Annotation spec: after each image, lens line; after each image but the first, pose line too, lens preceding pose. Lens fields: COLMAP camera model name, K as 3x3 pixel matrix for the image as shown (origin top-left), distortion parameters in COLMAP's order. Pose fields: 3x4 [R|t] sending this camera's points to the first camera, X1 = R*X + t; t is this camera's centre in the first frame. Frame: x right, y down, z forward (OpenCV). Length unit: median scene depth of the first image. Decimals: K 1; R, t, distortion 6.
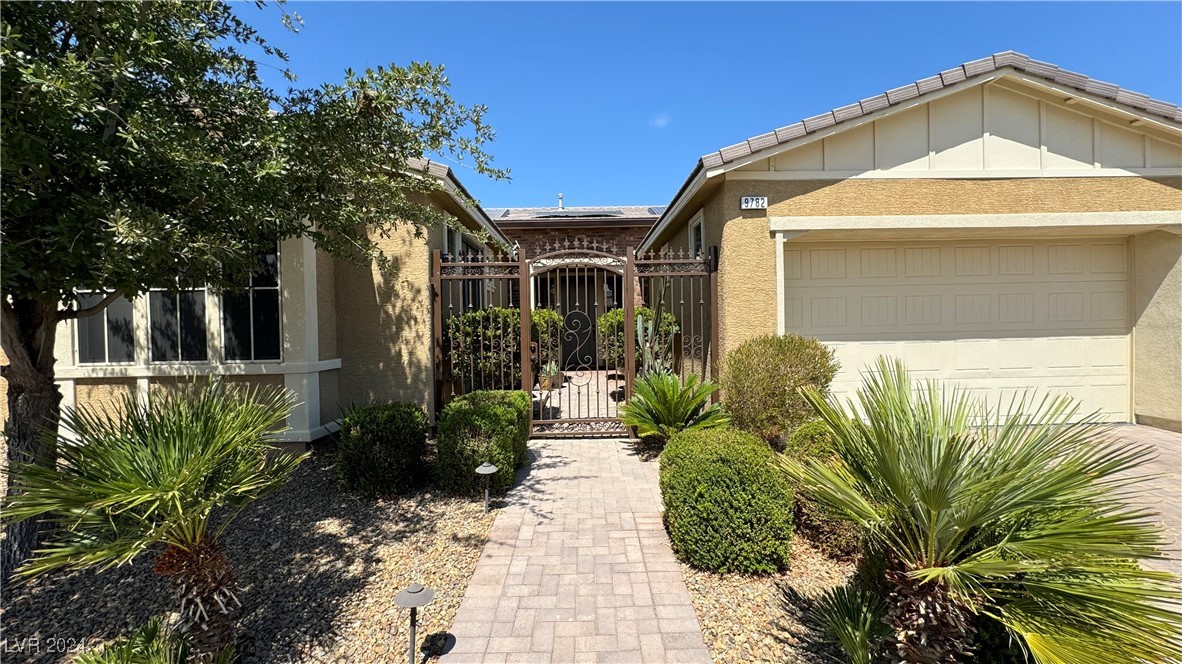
lens RADIAL K [[470.9, 0, 591.0], [0, 470.9, 332.0], [0, 0, 1]] dist [-0.003943, 0.000371]
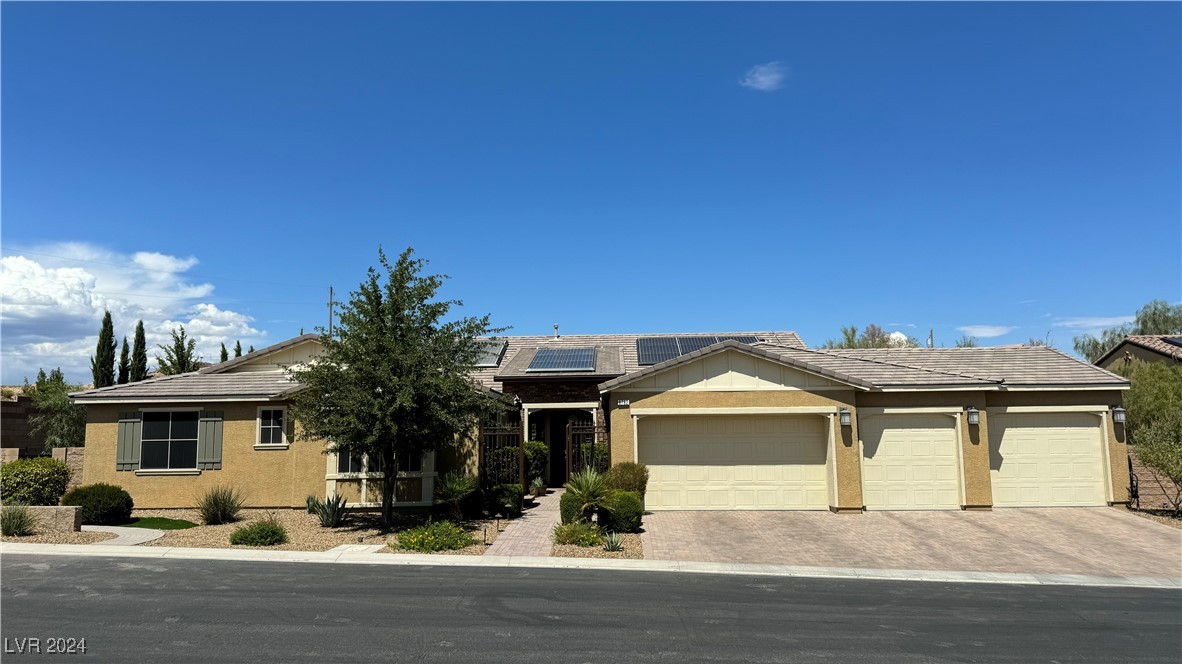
lens RADIAL K [[811.5, 0, 591.0], [0, 811.5, 332.0], [0, 0, 1]] dist [0.140195, -0.205121]
pose [[0.998713, 0.000450, -0.050715, 0.378977], [-0.007632, 0.989908, -0.141507, -0.054571], [0.050139, 0.141712, 0.988637, -2.848183]]
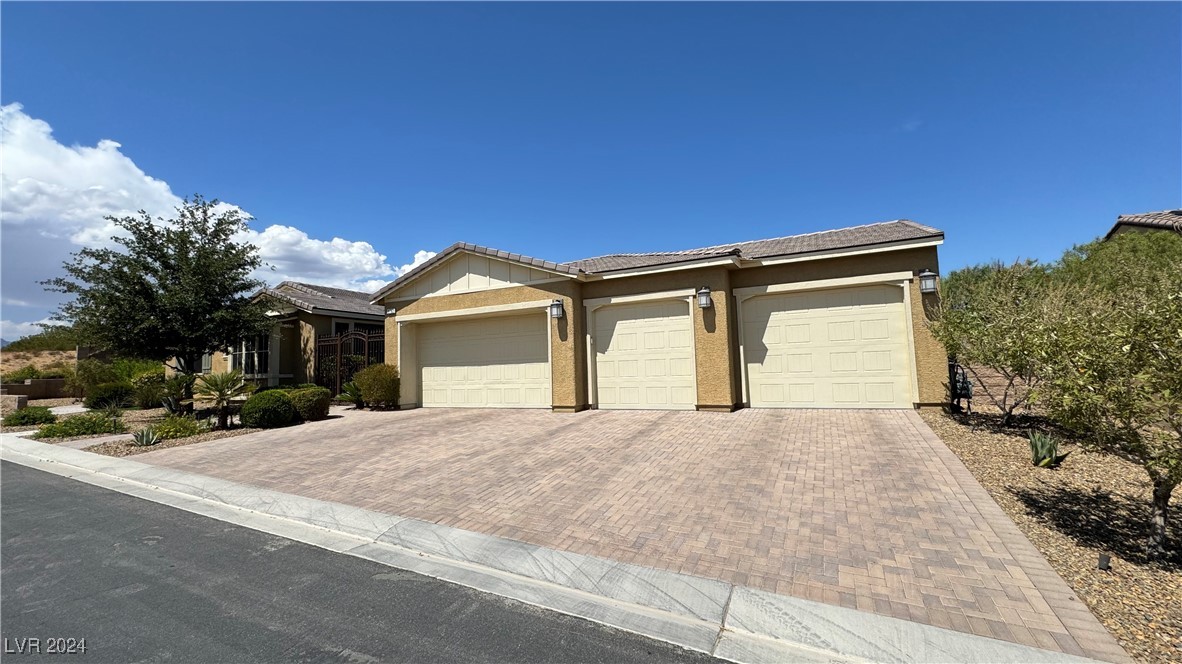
lens RADIAL K [[470.9, 0, 591.0], [0, 470.9, 332.0], [0, 0, 1]] dist [-0.003943, 0.000371]
pose [[0.887063, -0.044428, -0.459506, 2.383547], [0.003780, 0.996024, -0.089005, 0.062507], [0.461634, 0.077216, 0.883704, -0.702877]]
